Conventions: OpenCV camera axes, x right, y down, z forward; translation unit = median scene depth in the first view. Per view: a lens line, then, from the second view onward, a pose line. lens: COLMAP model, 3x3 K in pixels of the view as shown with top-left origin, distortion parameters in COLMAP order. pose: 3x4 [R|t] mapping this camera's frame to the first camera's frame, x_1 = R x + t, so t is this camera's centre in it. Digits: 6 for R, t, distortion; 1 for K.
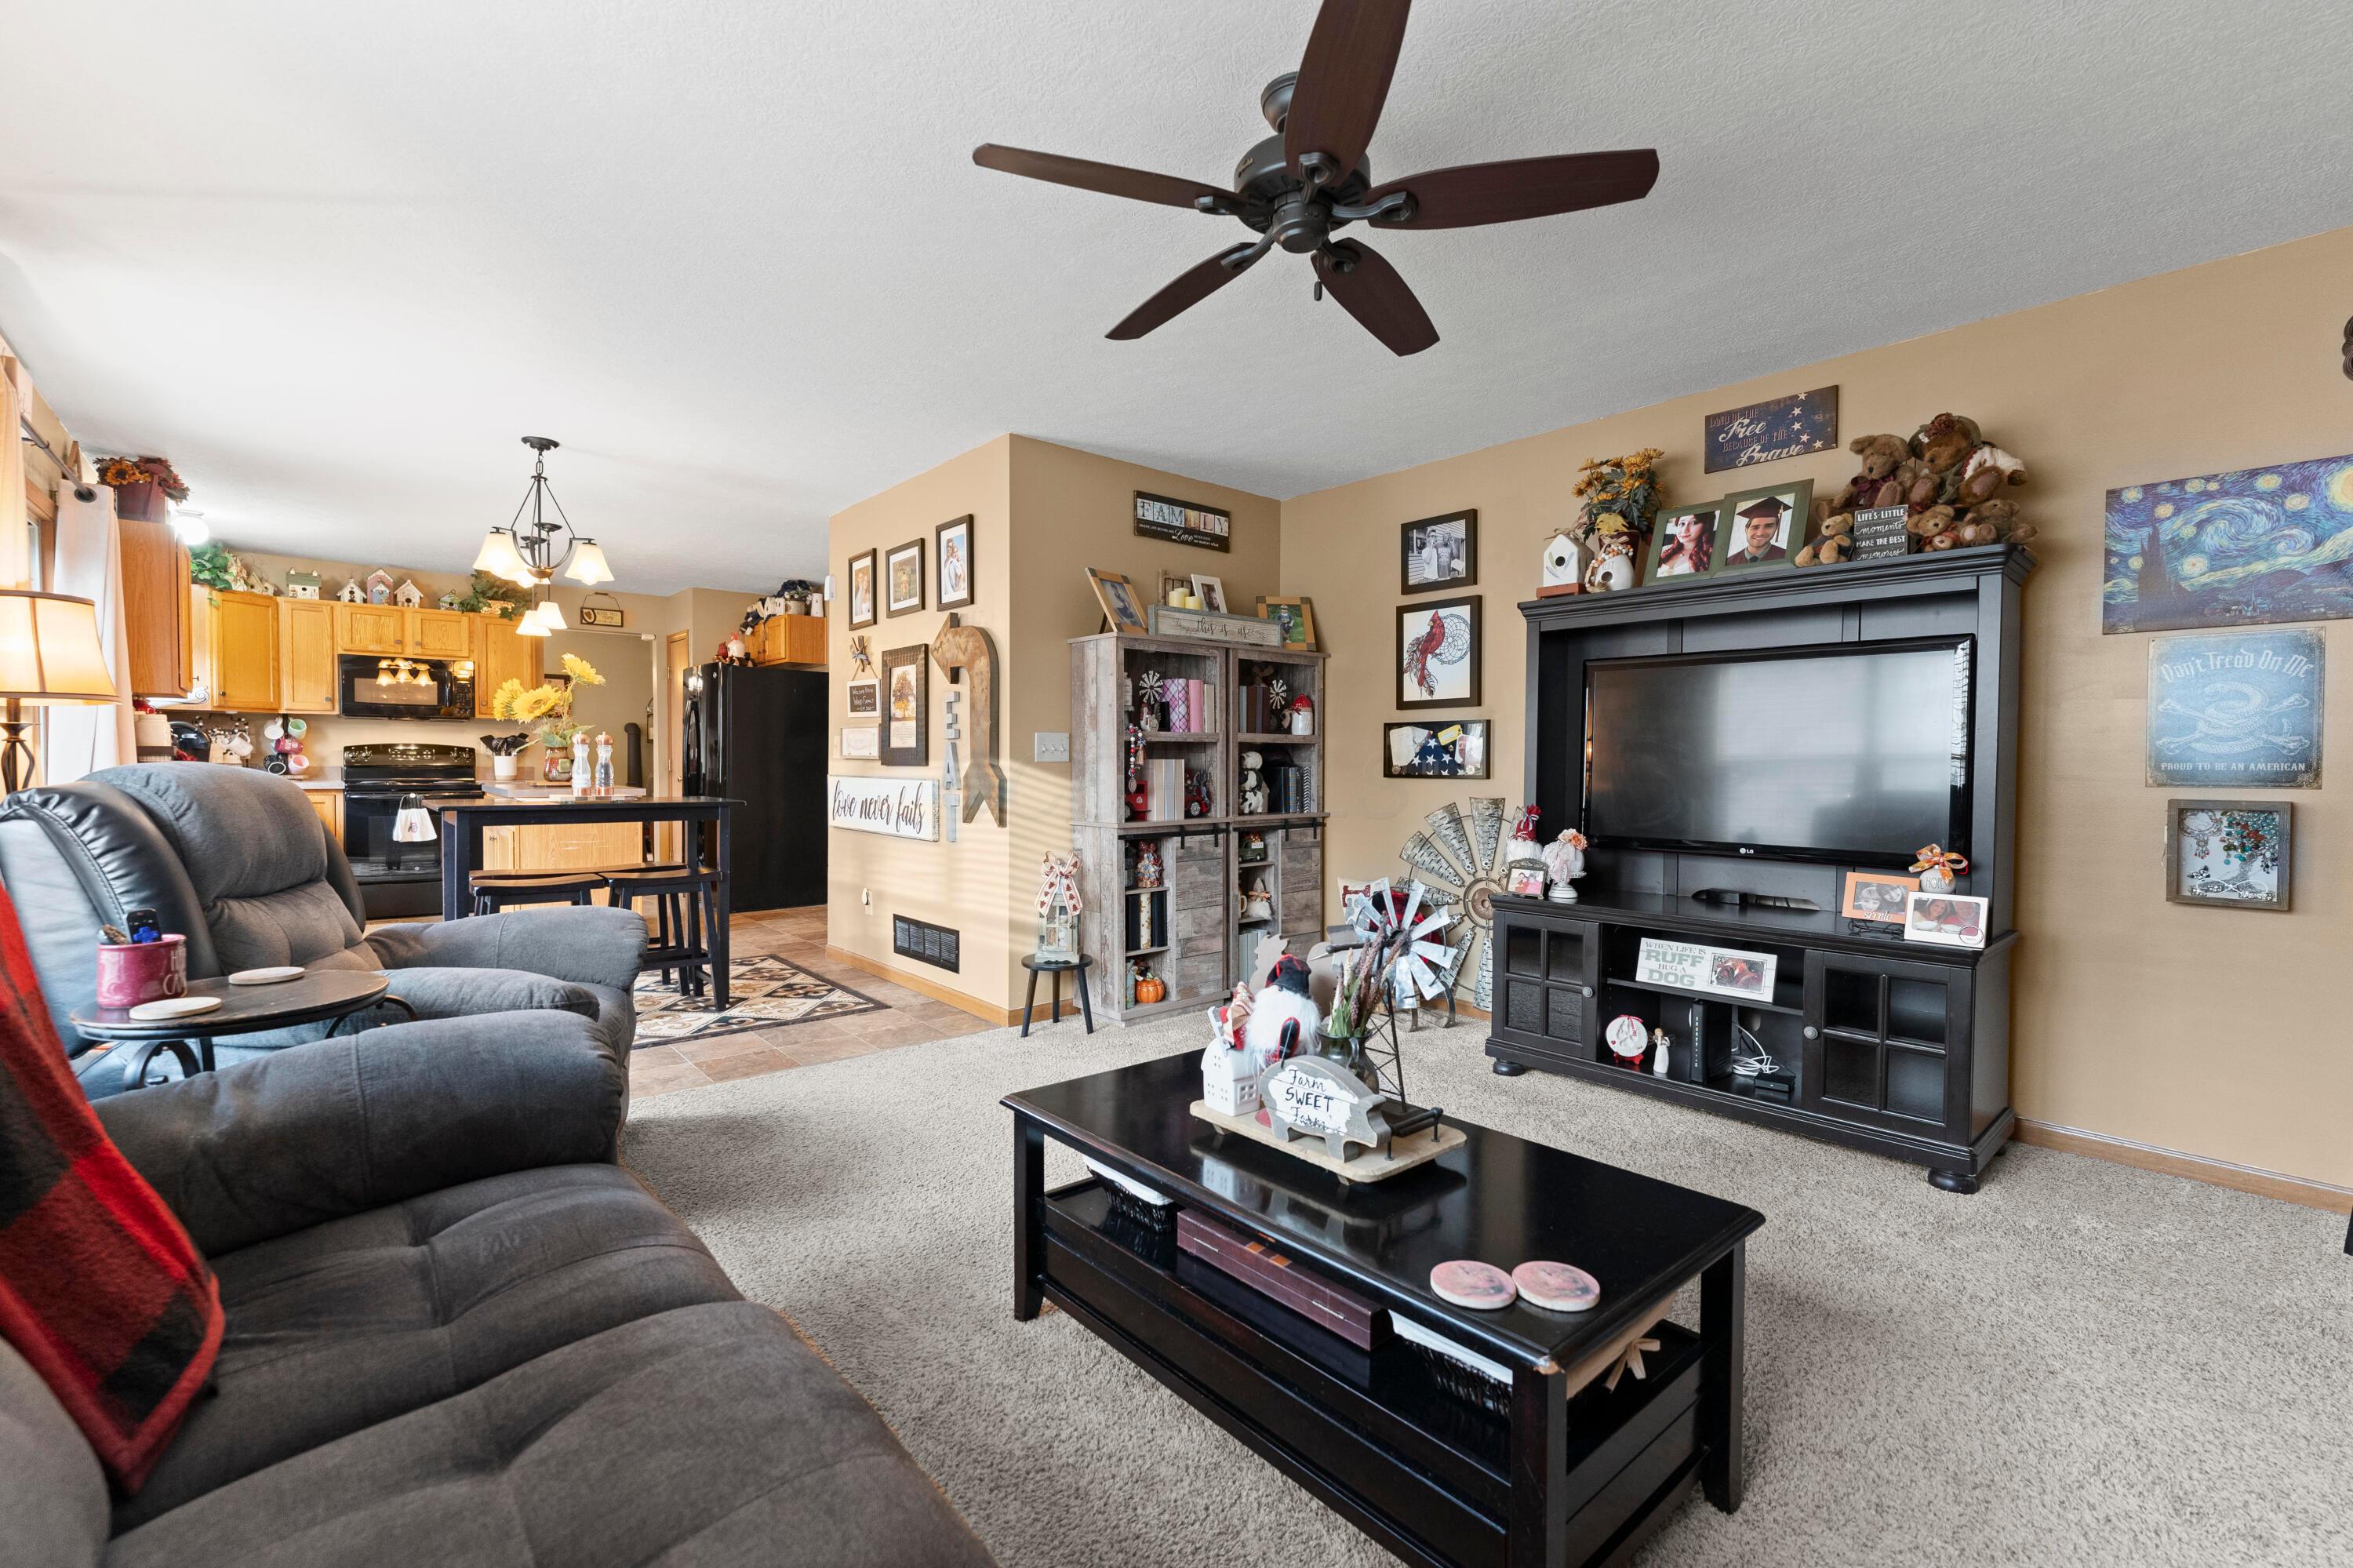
lens RADIAL K [[1011.5, 0, 1176.5], [0, 1011.5, 784.0], [0, 0, 1]] dist [-0.002506, -0.000345]
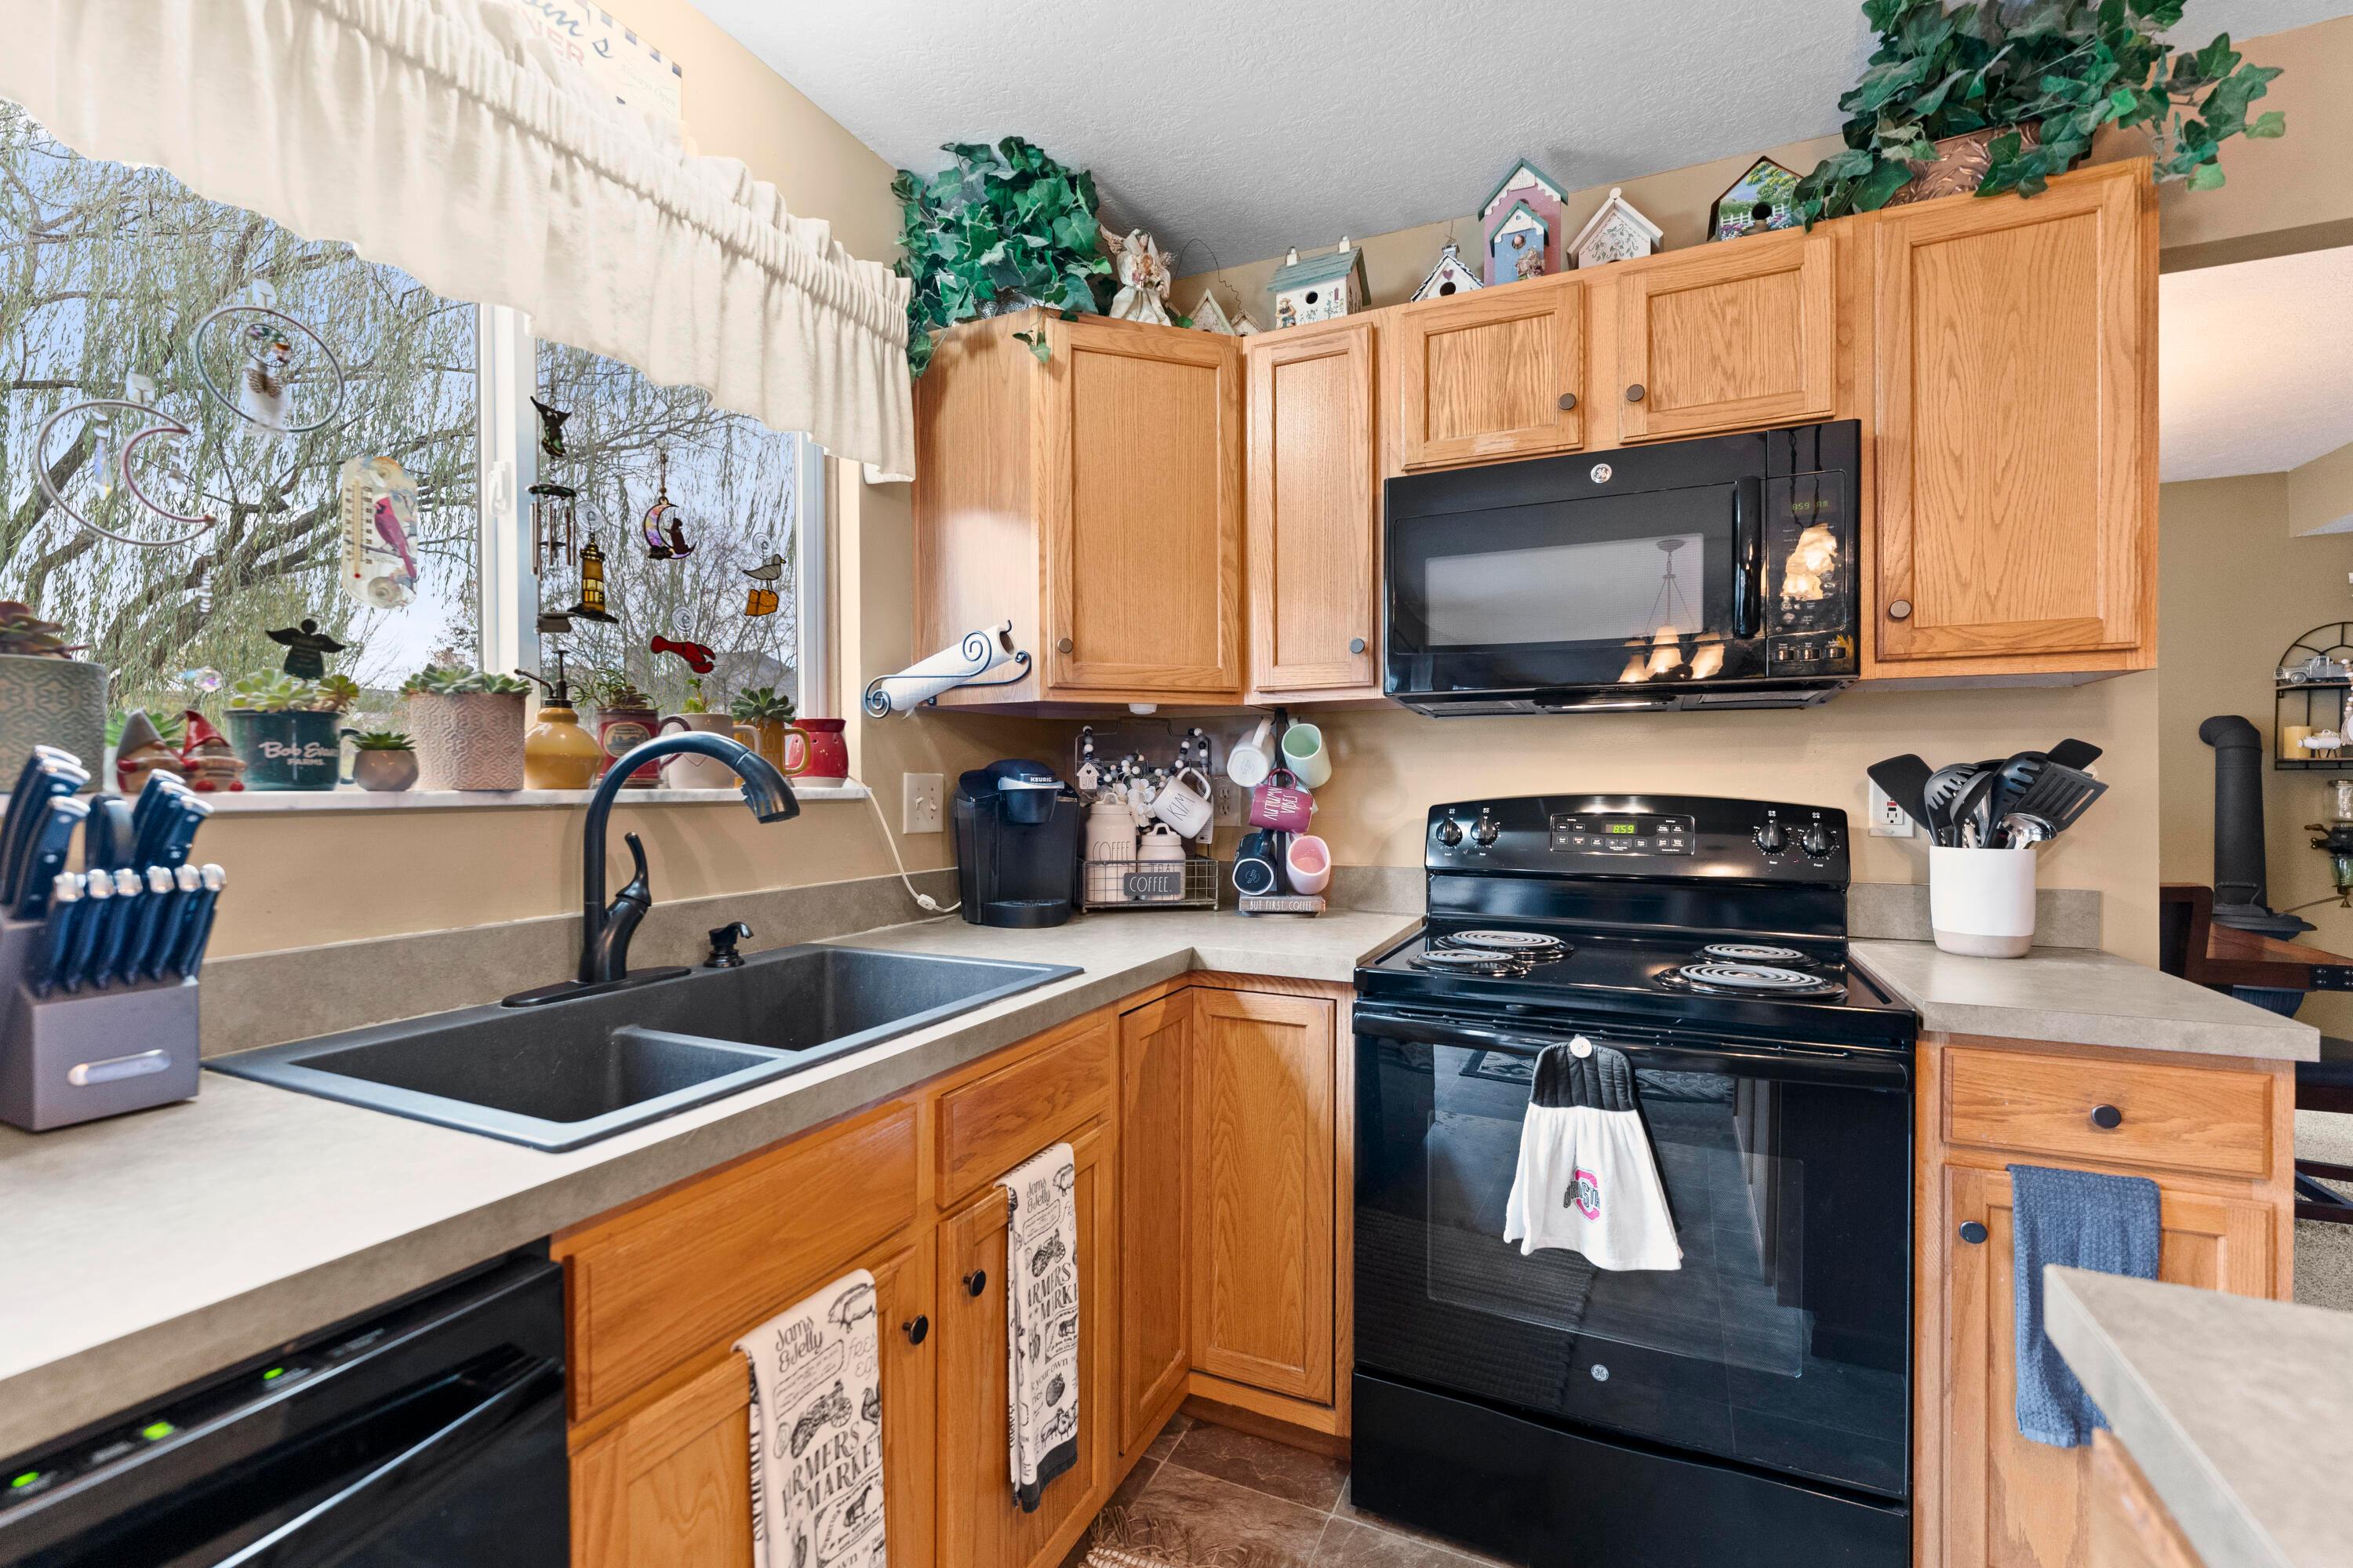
lens RADIAL K [[1024.7, 0, 1169.3], [0, 1024.7, 795.2], [0, 0, 1]] dist [-0.003087, -0.000176]
pose [[0.412235, 0.000872, -0.911077, -0.847350], [-0.015964, 0.999853, -0.006266, -0.055227], [0.910938, 0.017127, 0.412188, 1.182139]]
